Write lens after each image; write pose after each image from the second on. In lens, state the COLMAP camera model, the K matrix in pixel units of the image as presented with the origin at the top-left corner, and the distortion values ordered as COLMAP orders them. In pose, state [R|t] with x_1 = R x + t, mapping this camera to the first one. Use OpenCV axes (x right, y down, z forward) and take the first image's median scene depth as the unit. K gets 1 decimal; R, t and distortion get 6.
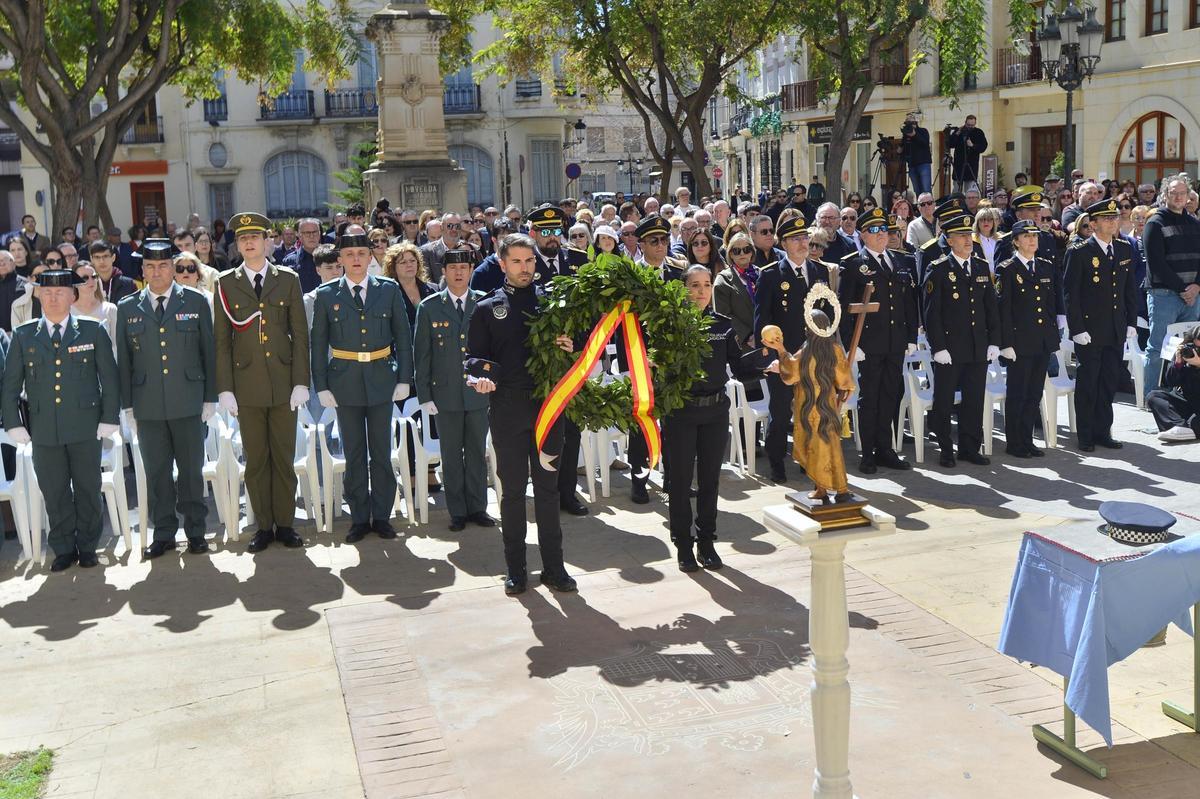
lens RADIAL K [[1345.9, 0, 651.6], [0, 1345.9, 331.1], [0, 0, 1]] dist [-0.014153, 0.033409]
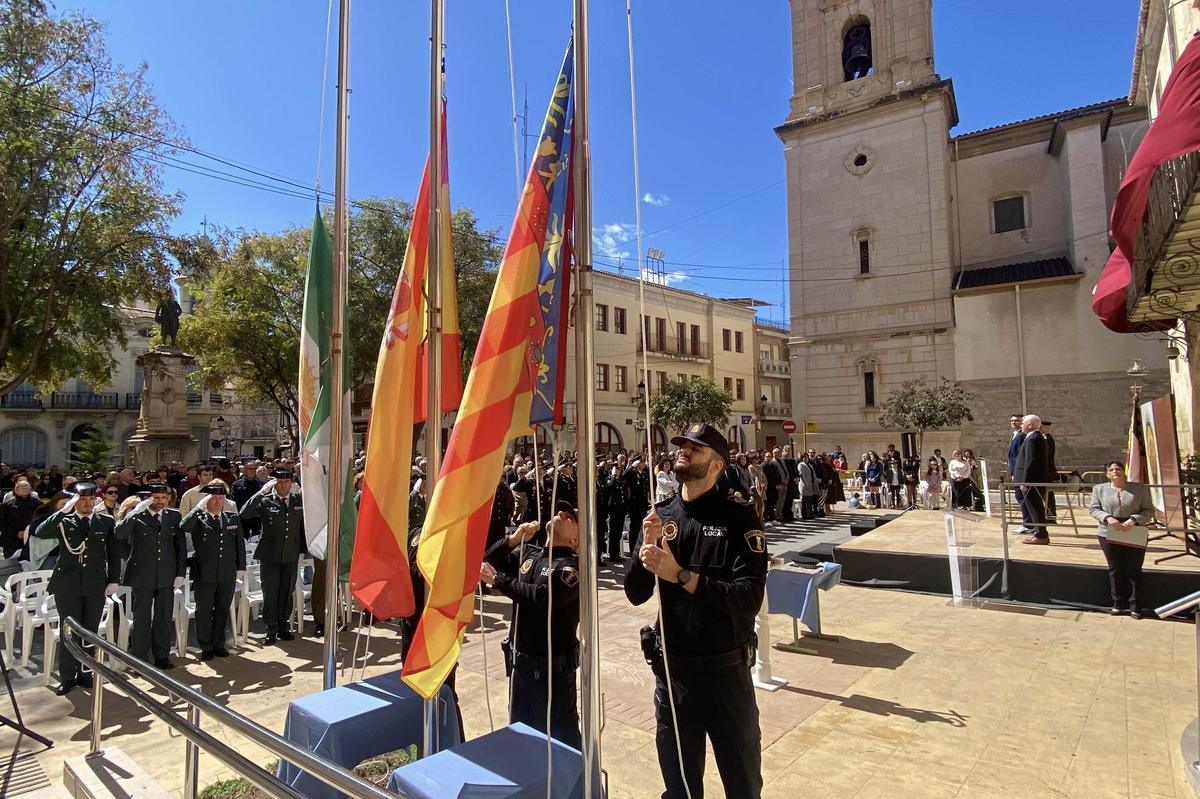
lens RADIAL K [[662.0, 0, 562.4], [0, 662.0, 373.0], [0, 0, 1]] dist [0.045975, -0.038005]
pose [[0.872381, 0.075986, 0.482885, -0.187382], [0.038121, 0.974261, -0.222178, 0.009922], [-0.487338, 0.212232, 0.847029, -0.013297]]
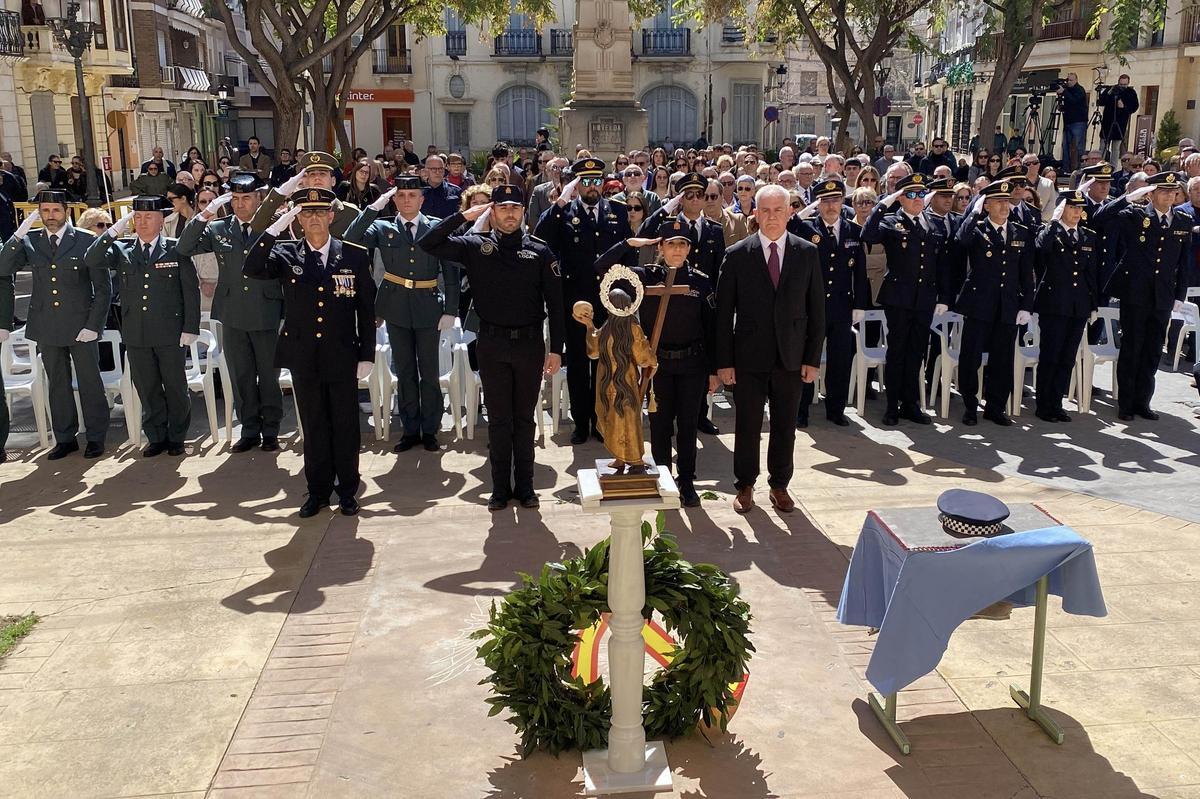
lens RADIAL K [[1197.0, 0, 670.2], [0, 1197.0, 388.0], [0, 0, 1]] dist [0.120462, -0.317374]
pose [[0.984556, 0.073840, -0.158735, 0.064525], [-0.056126, 0.991972, 0.113317, -0.009678], [0.165828, -0.102657, 0.980797, 0.019278]]
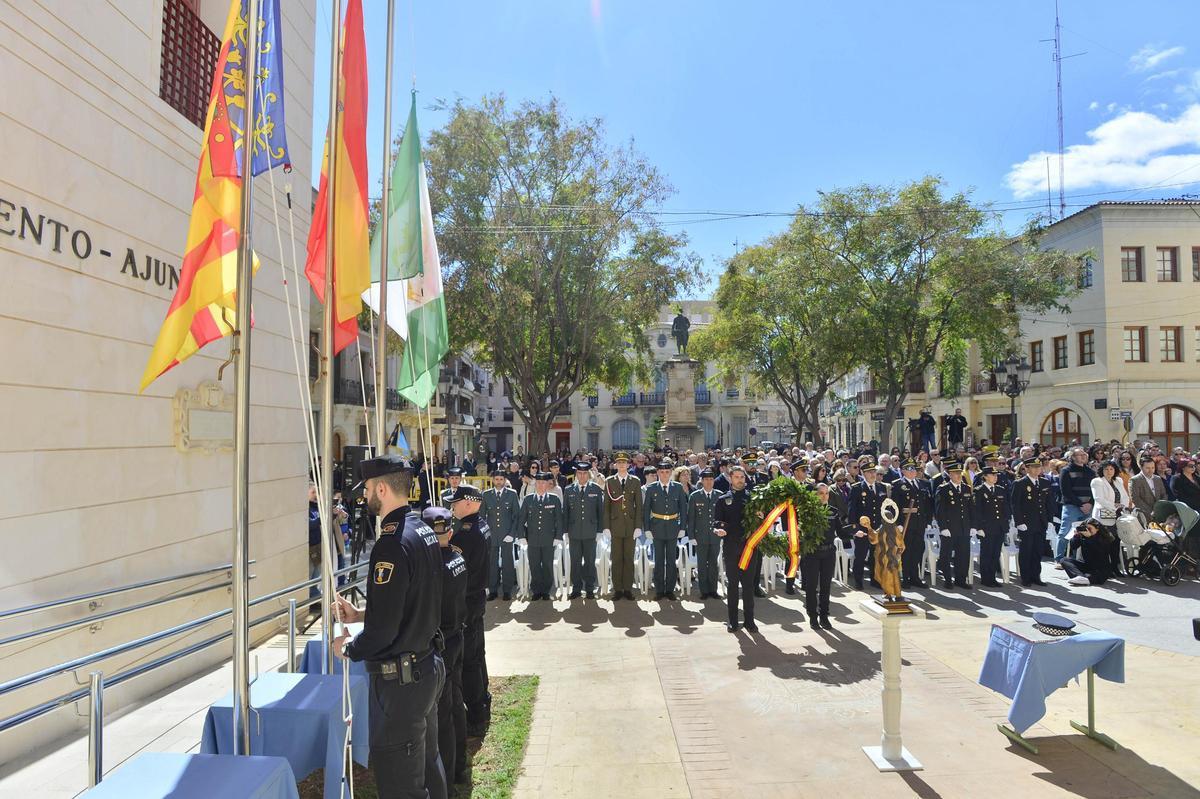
lens RADIAL K [[632.8, 0, 604.2], [0, 632.8, 418.7], [0, 0, 1]] dist [-0.056587, 0.017432]
pose [[0.959370, 0.017515, -0.281608, -0.007065], [-0.054991, 0.990539, -0.125732, -0.002169], [0.276741, 0.136110, 0.951256, -0.023442]]
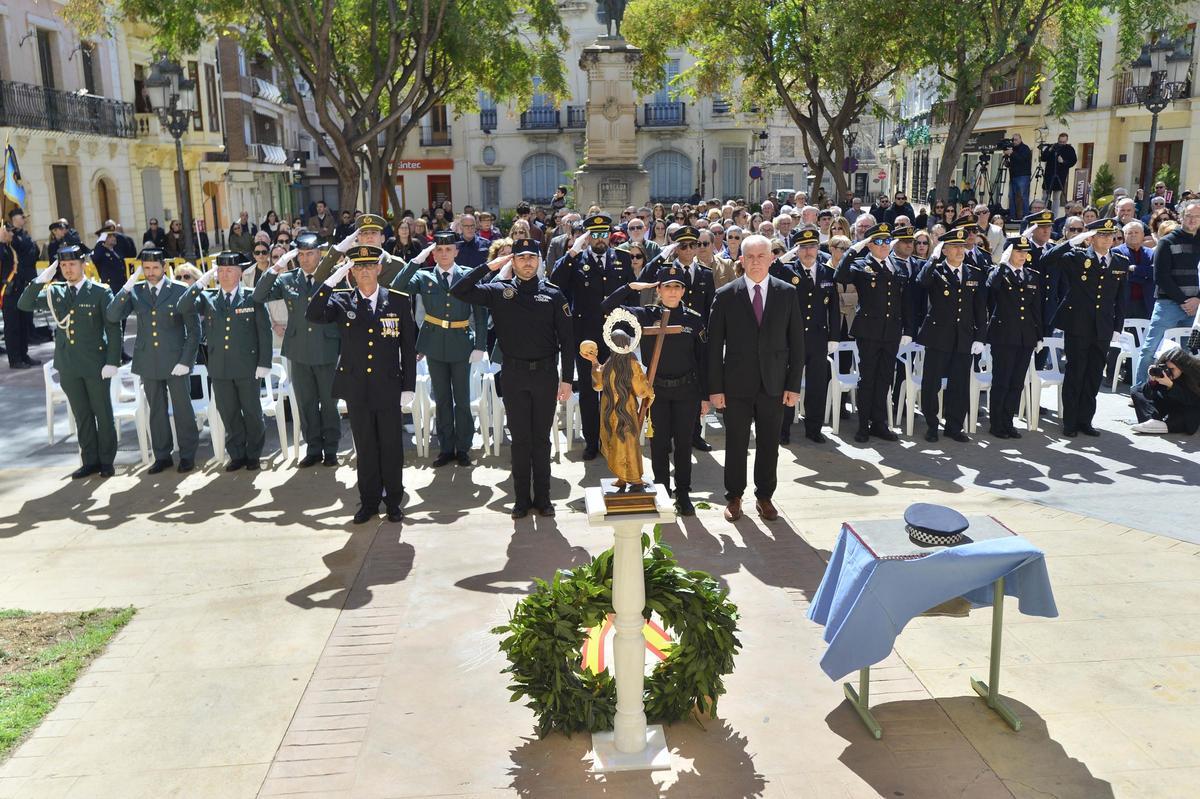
lens RADIAL K [[1025.0, 0, 610.8], [0, 1025.0, 386.0], [0, 0, 1]] dist [0.008161, -0.003138]
pose [[0.974010, 0.063475, -0.217428, 0.064583], [-0.043407, 0.994448, 0.095864, -0.010849], [0.222306, -0.083935, 0.971357, 0.024473]]
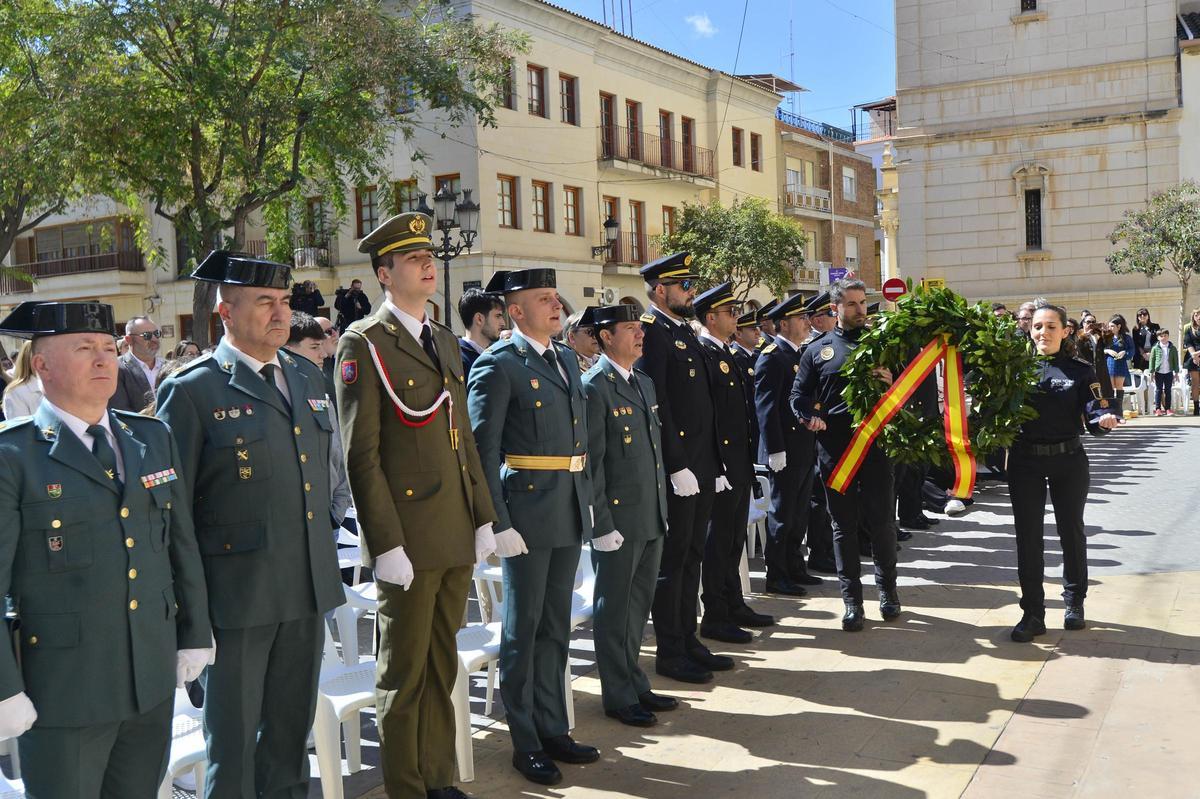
lens RADIAL K [[1087.3, 0, 600.0], [0, 1087.3, 399.5], [0, 0, 1]] dist [0.007706, -0.014106]
pose [[0.734302, -0.022262, 0.678457, -0.220346], [0.091598, 0.993571, -0.066537, 0.012217], [-0.672614, 0.111004, 0.731620, 0.241771]]
